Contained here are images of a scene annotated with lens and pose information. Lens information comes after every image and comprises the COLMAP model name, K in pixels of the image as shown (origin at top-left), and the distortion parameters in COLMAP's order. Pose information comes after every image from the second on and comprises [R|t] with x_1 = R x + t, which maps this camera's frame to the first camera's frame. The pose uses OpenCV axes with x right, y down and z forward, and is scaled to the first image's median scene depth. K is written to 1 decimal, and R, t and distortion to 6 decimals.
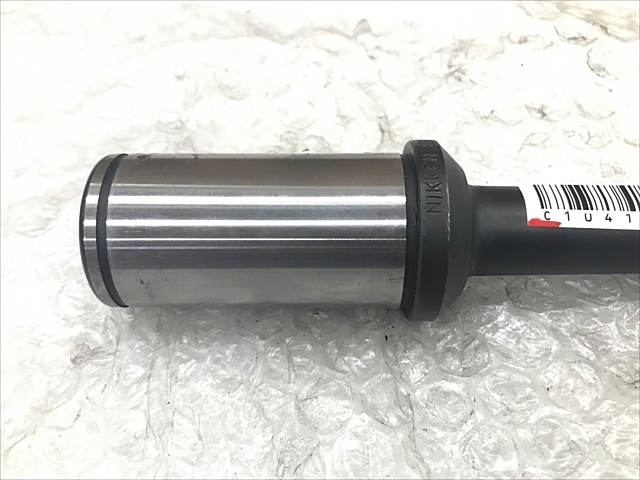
lens RADIAL K [[548.9, 0, 309.5], [0, 548.9, 245.4], [0, 0, 1]] dist [-0.021139, -0.032498]
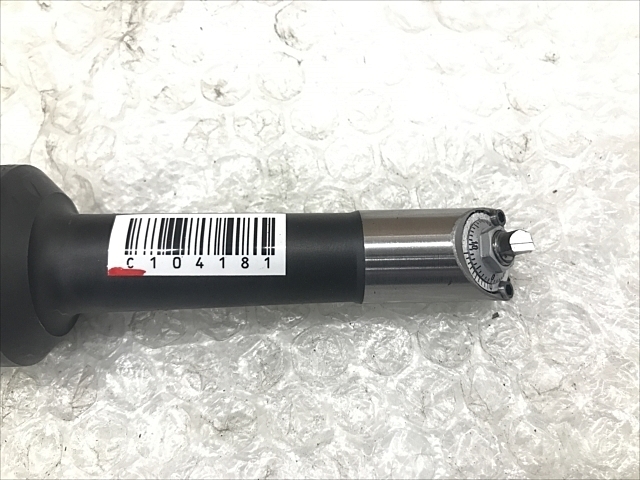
lens RADIAL K [[548.9, 0, 325.1], [0, 548.9, 240.7], [0, 0, 1]] dist [-0.021139, -0.032498]
pose [[0.994709, -0.033534, 0.097103, 0.510350], [0.006064, 0.962742, 0.270354, -0.253001], [-0.102551, -0.268334, 0.957852, 0.086077]]
